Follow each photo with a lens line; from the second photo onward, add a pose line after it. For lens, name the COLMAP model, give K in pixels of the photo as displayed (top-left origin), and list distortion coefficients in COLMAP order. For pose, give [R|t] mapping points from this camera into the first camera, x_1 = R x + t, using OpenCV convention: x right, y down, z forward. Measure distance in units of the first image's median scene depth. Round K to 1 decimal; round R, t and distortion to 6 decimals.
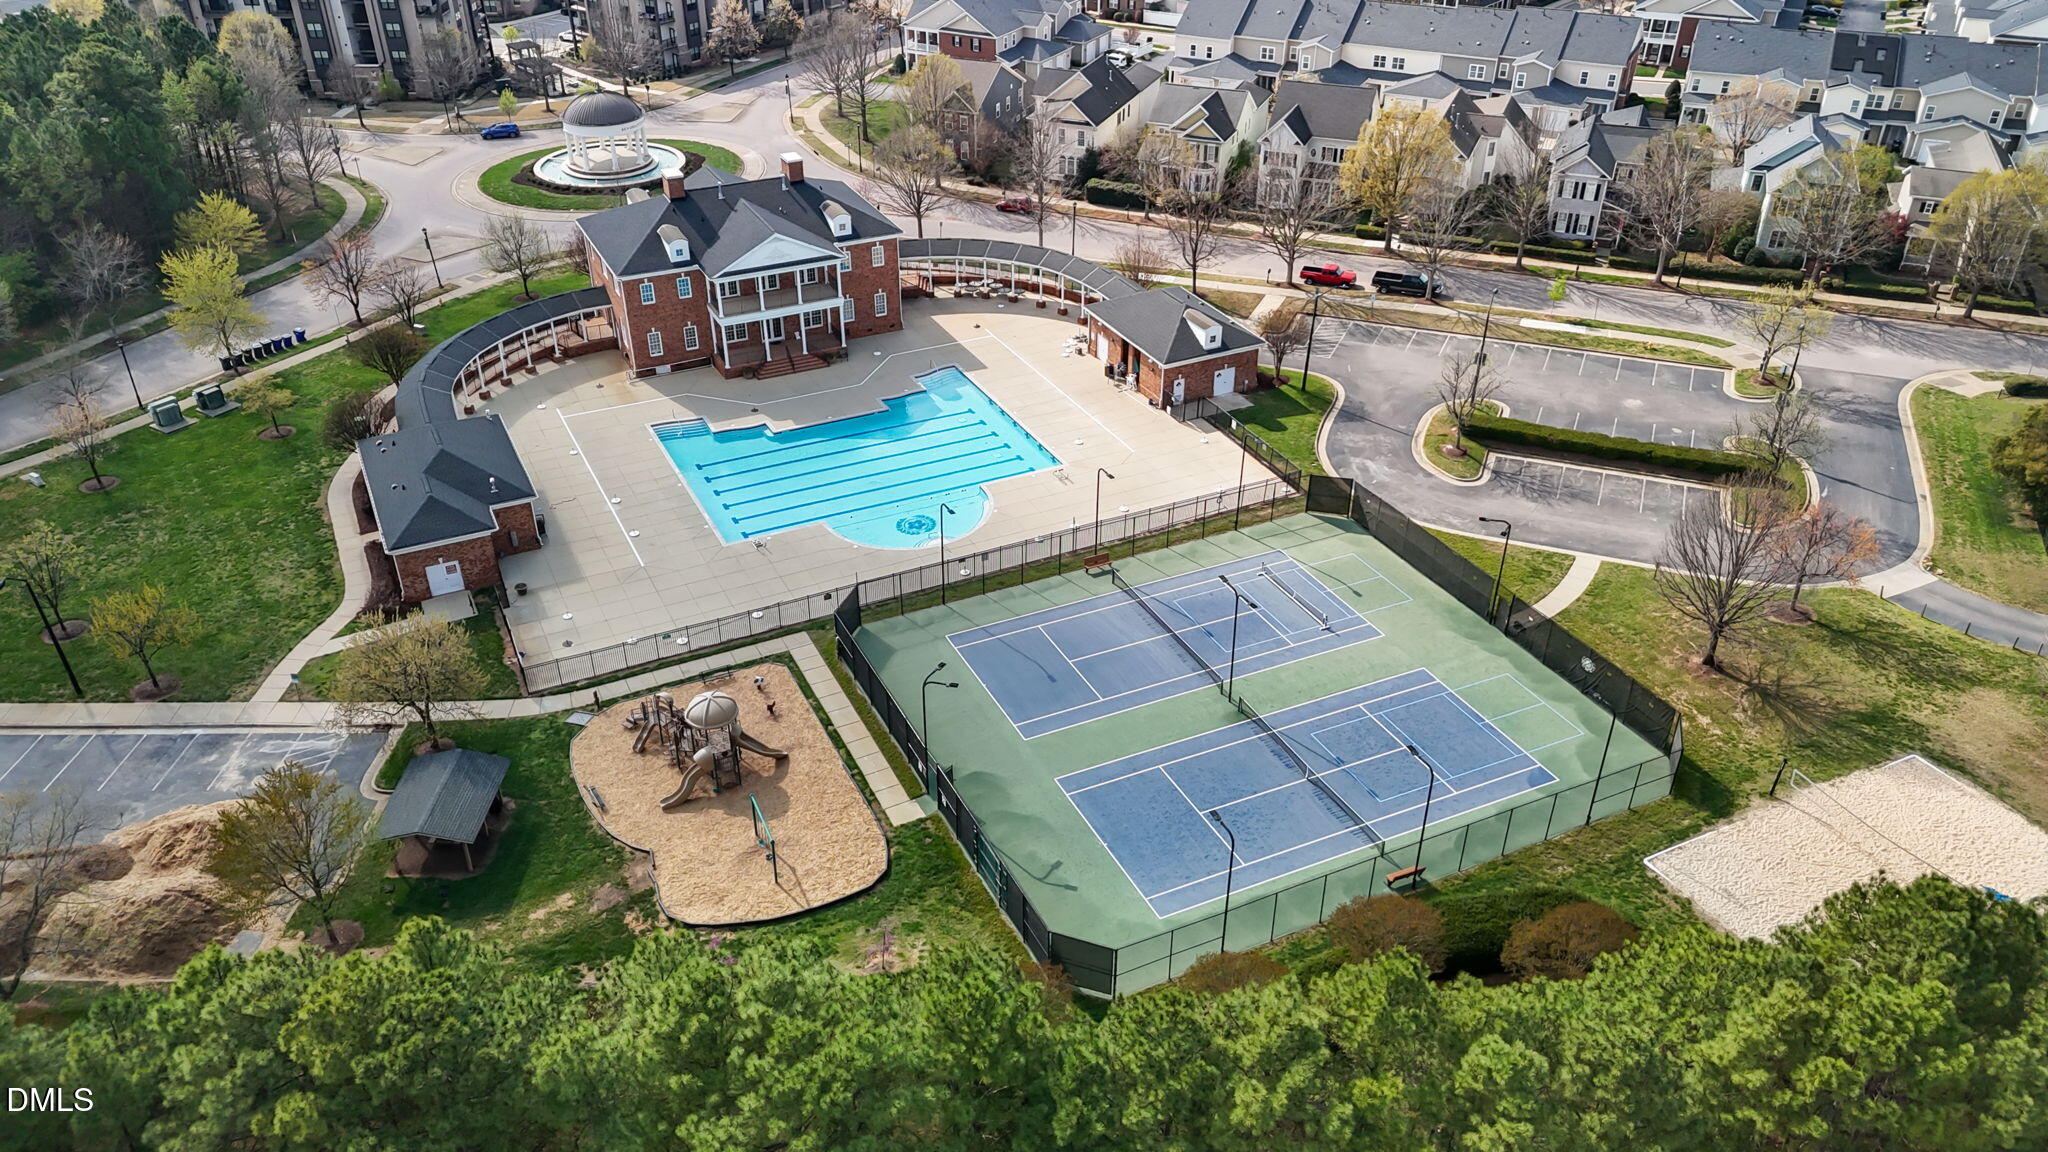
lens RADIAL K [[1511.6, 0, 1024.0], [0, 1511.6, 576.0], [0, 0, 1]] dist [0.034010, 0.000252]
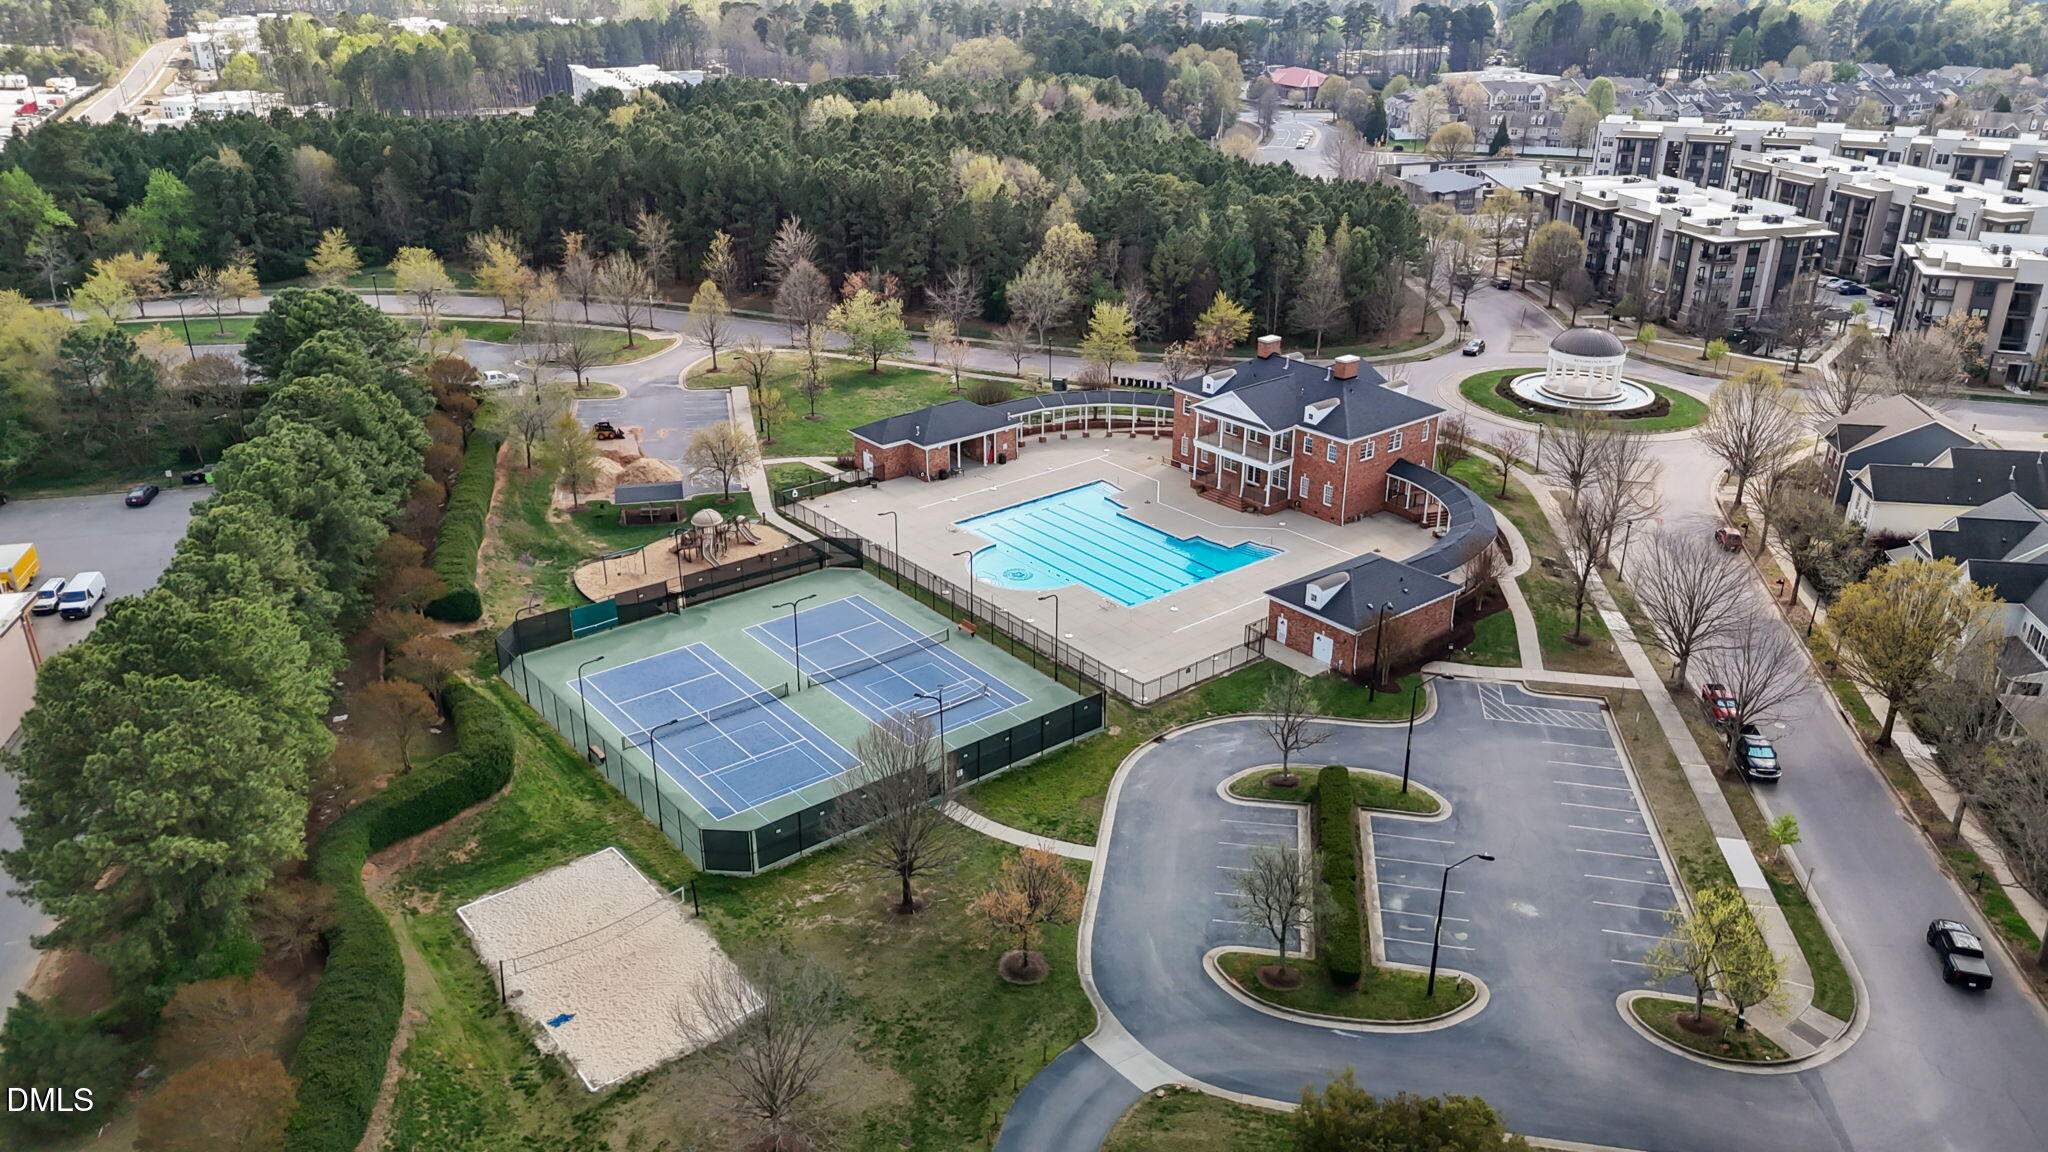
lens RADIAL K [[1525.6, 0, 1024.0], [0, 1525.6, 576.0], [0, 0, 1]] dist [-0.000844, -0.000002]
pose [[0.222851, 0.383586, -0.896214, 0.957950], [-0.531242, 0.818619, 0.218277, -0.280185], [0.817386, 0.427463, 0.386207, 0.443849]]
